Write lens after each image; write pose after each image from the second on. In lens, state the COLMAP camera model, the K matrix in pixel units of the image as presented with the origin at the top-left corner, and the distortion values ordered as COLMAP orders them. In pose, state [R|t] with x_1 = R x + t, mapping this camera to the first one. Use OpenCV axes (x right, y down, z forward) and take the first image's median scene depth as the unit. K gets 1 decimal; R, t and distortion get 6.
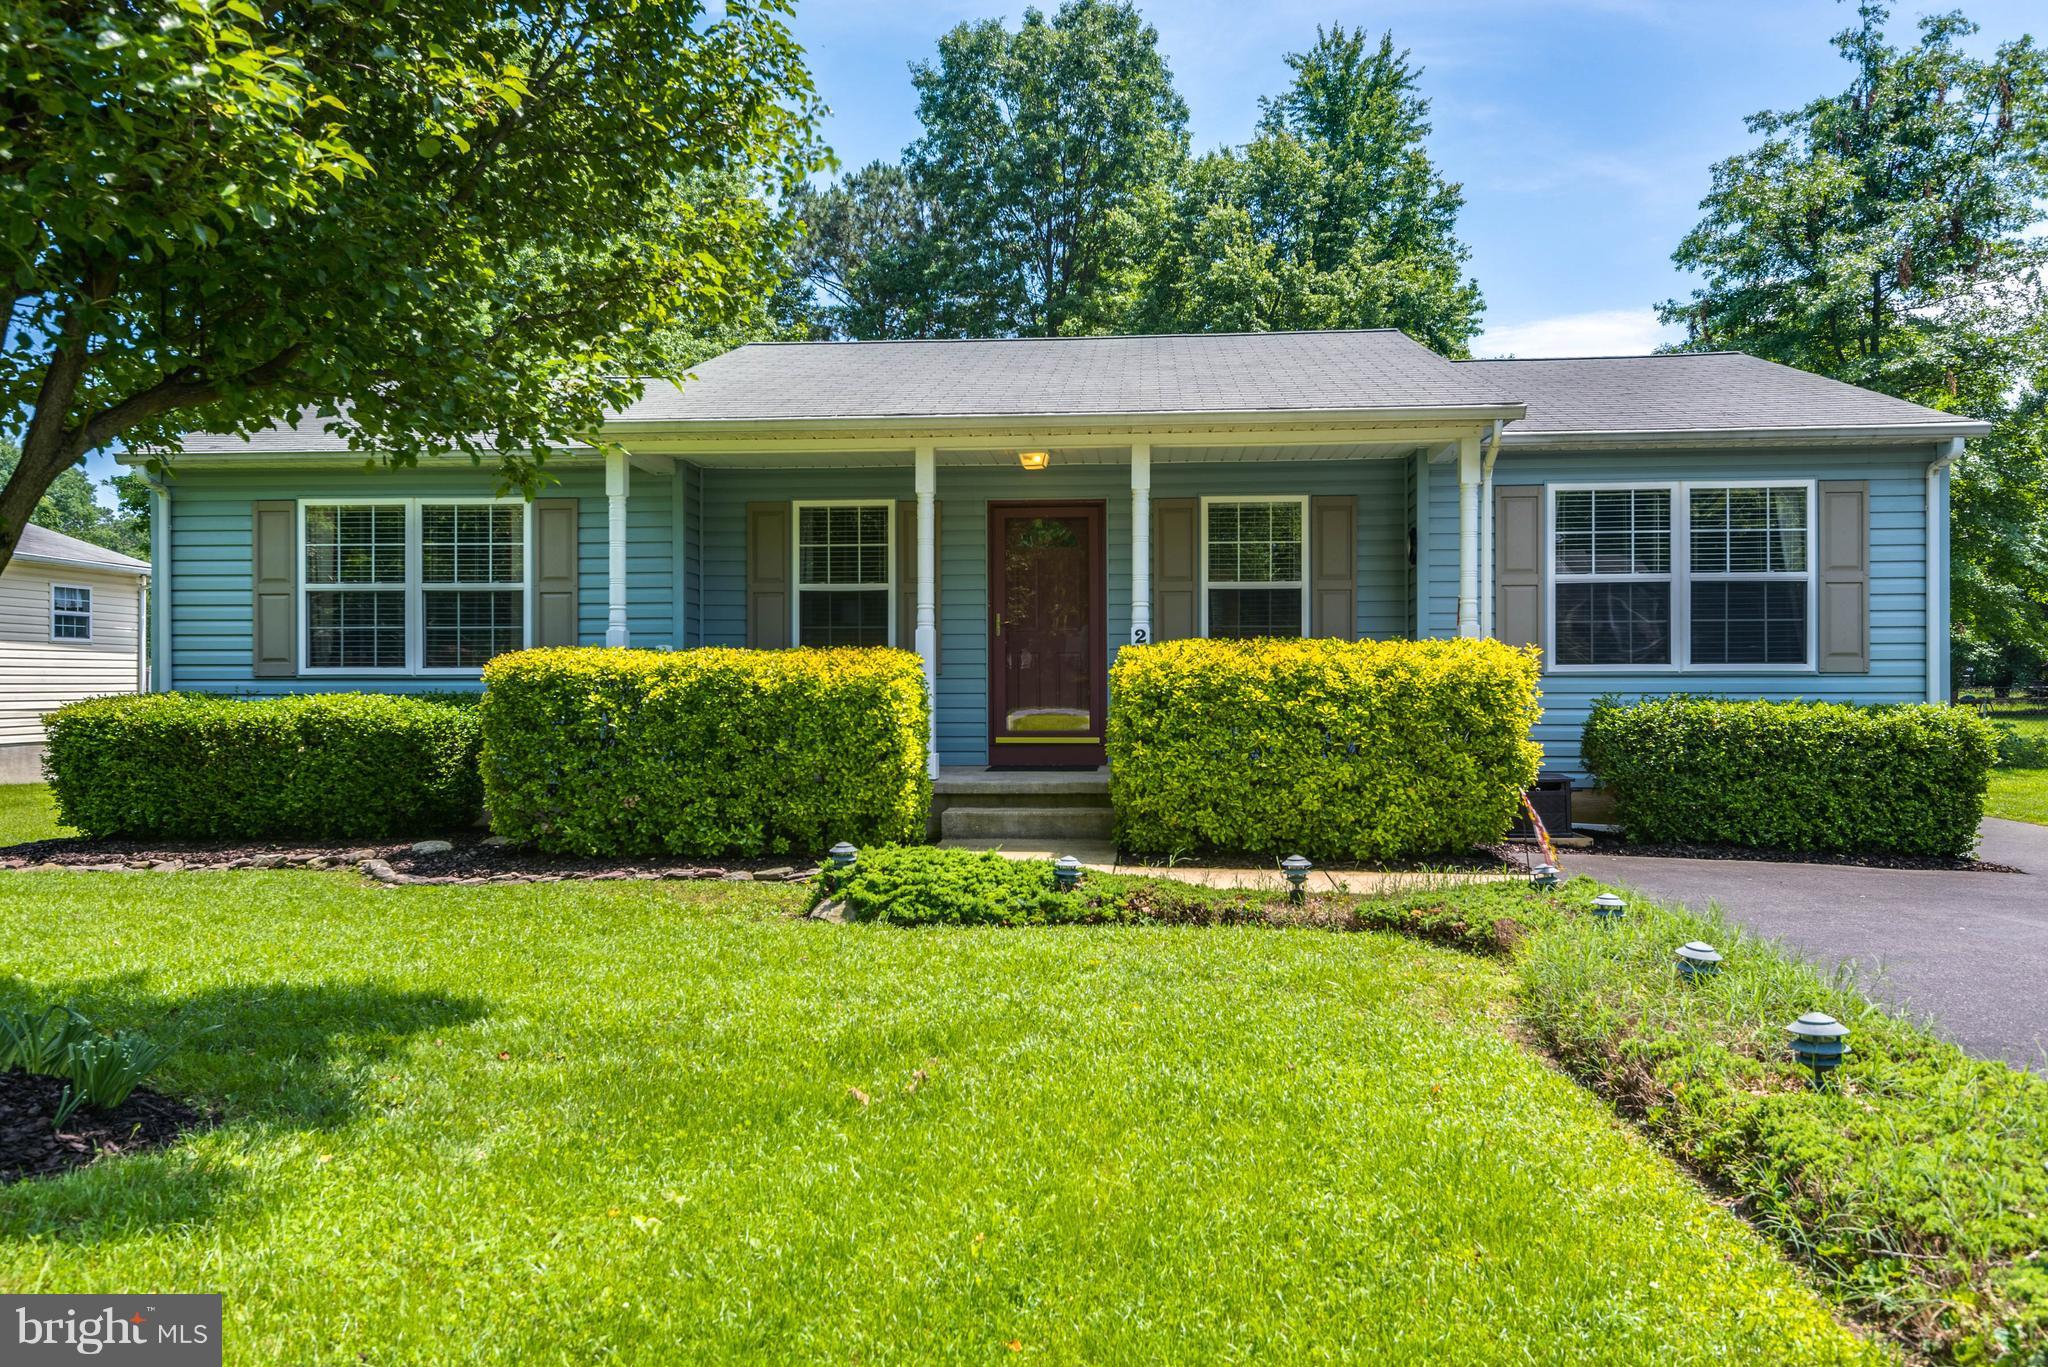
lens RADIAL K [[1479.8, 0, 1024.0], [0, 1479.8, 683.5], [0, 0, 1]] dist [0.032090, -0.001603]
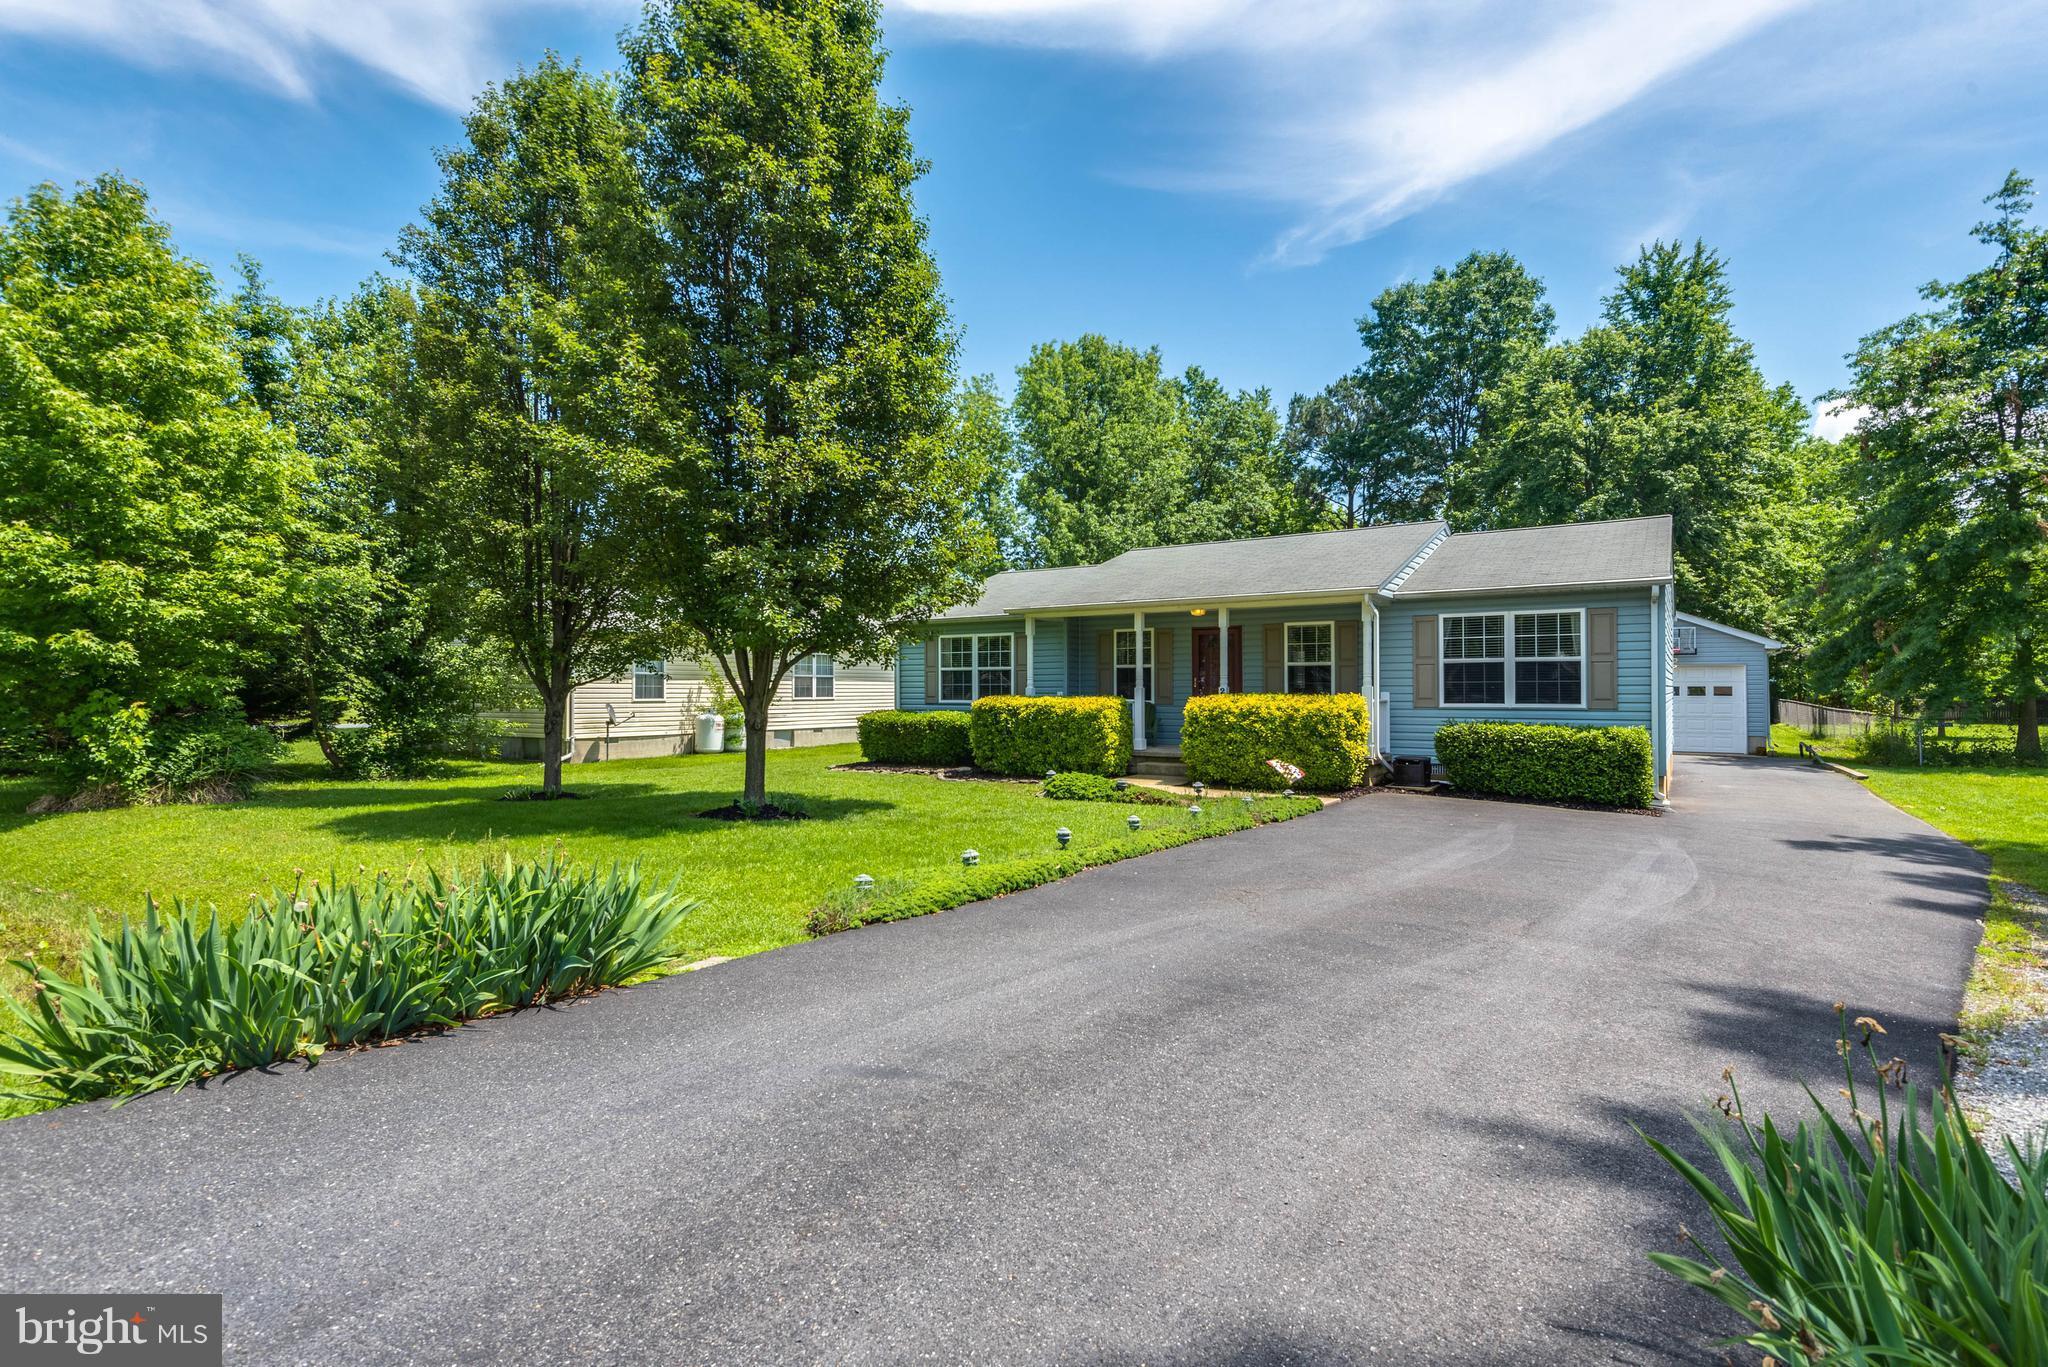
lens RADIAL K [[936.6, 0, 1035.9], [0, 936.6, 676.9], [0, 0, 1]] dist [0.040664, -0.016890]
pose [[0.884763, -0.006437, -0.465997, 0.468687], [-0.000519, 0.999890, -0.014798, -0.029740], [0.466041, 0.013334, 0.884662, -0.402105]]
